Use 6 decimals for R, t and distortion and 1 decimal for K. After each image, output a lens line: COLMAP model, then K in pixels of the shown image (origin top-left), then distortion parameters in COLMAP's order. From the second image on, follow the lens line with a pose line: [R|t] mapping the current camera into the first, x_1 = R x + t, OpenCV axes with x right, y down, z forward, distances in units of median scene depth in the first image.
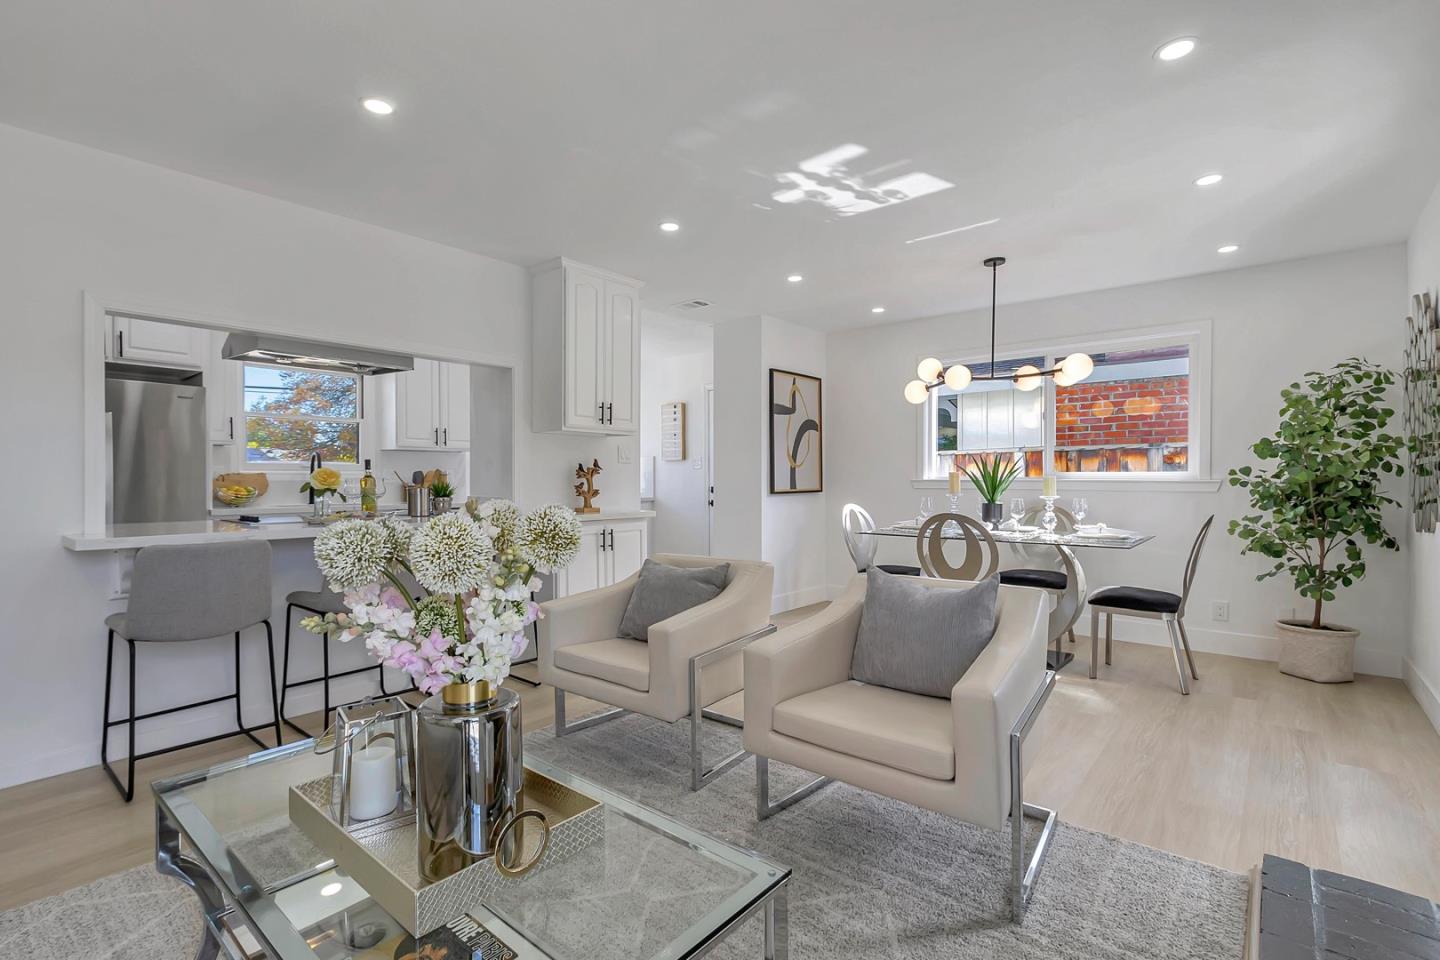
lens RADIAL K [[667.8, 0, 696.6], [0, 667.8, 476.1], [0, 0, 1]] dist [0.001624, -0.000172]
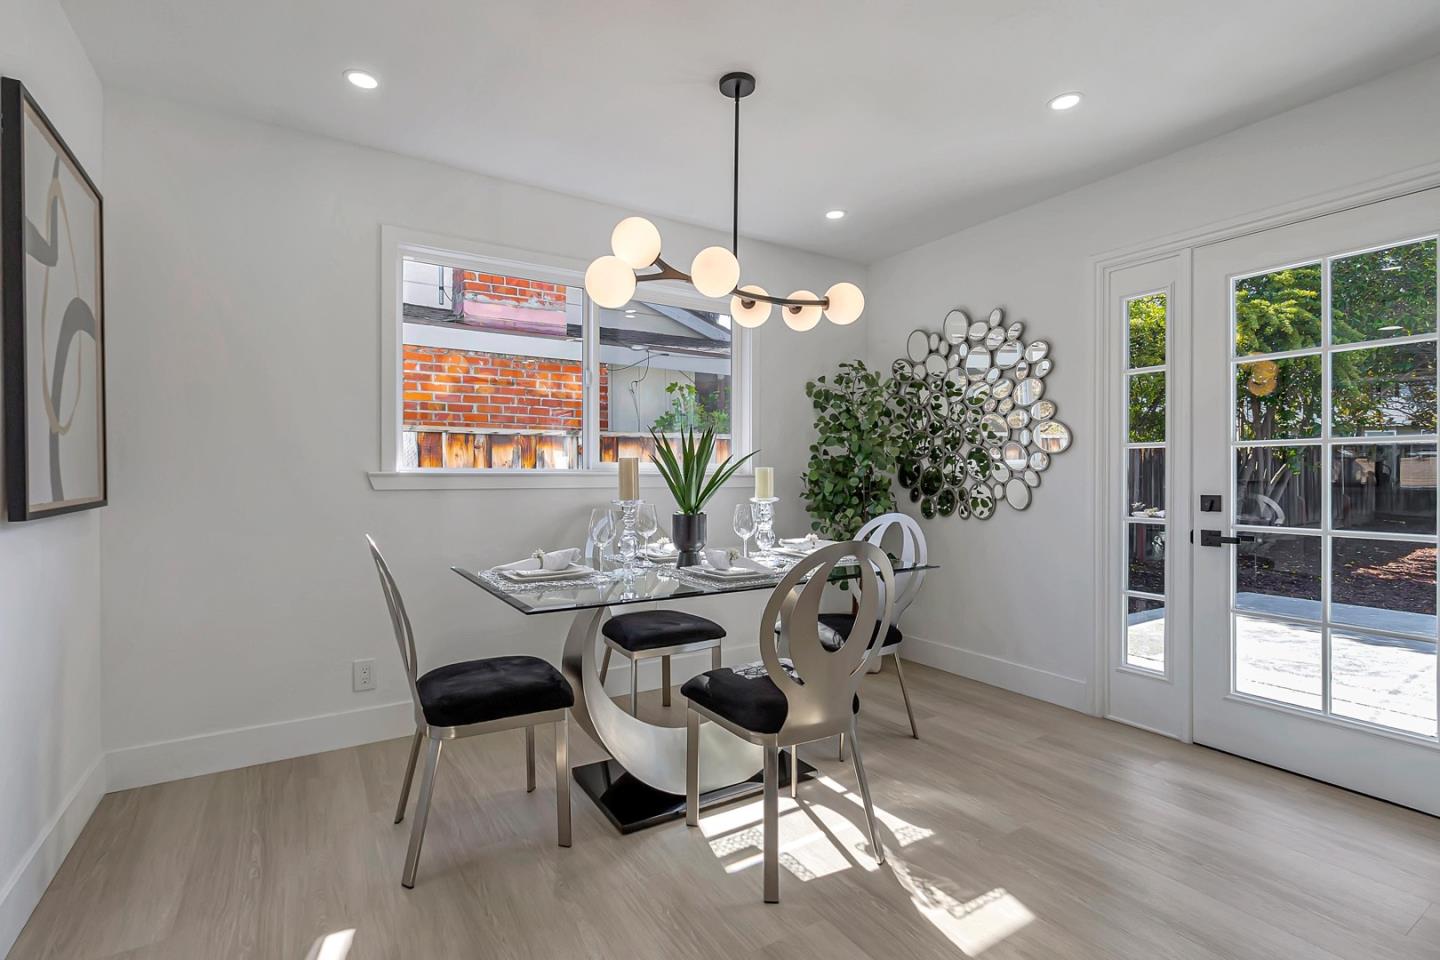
lens RADIAL K [[667.8, 0, 696.6], [0, 667.8, 476.1], [0, 0, 1]] dist [0.001624, -0.000172]
pose [[0.301357, 0.001054, 0.953511, -0.103819], [-0.006412, 0.999979, 0.000921, 0.008951], [-0.953490, -0.006391, 0.301358, 0.860903]]
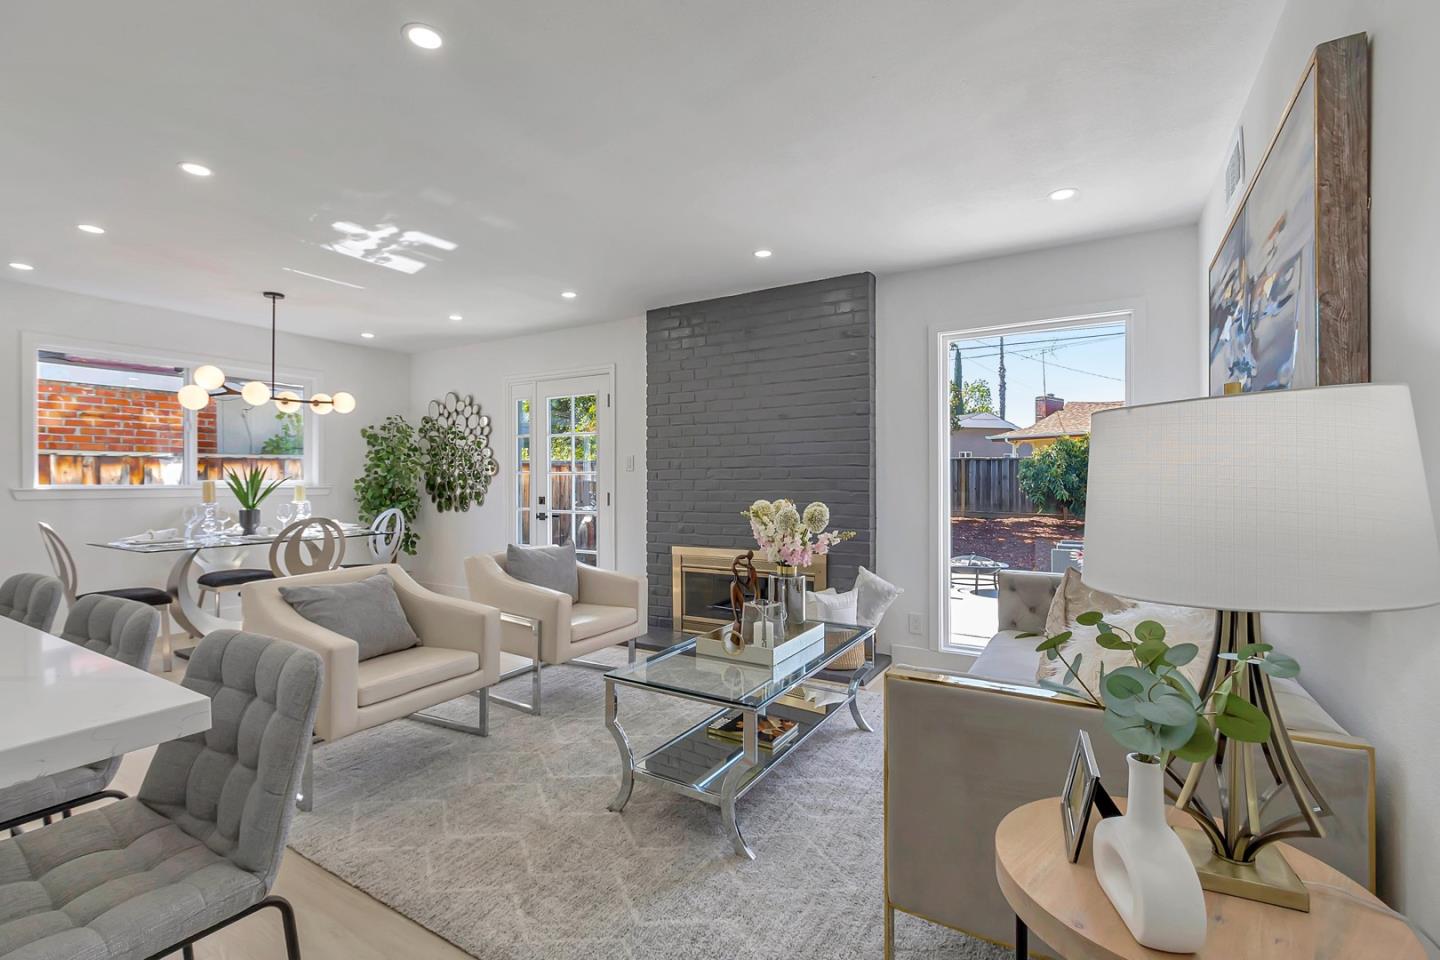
lens RADIAL K [[659.2, 0, 707.6], [0, 659.2, 485.0], [0, 0, 1]] dist [-0.001488, -0.000580]
pose [[-0.171624, -0.004989, 0.985150, -0.780989], [-0.004152, 0.999982, 0.004341, -0.007087], [-0.985154, -0.003345, -0.171641, 0.468785]]
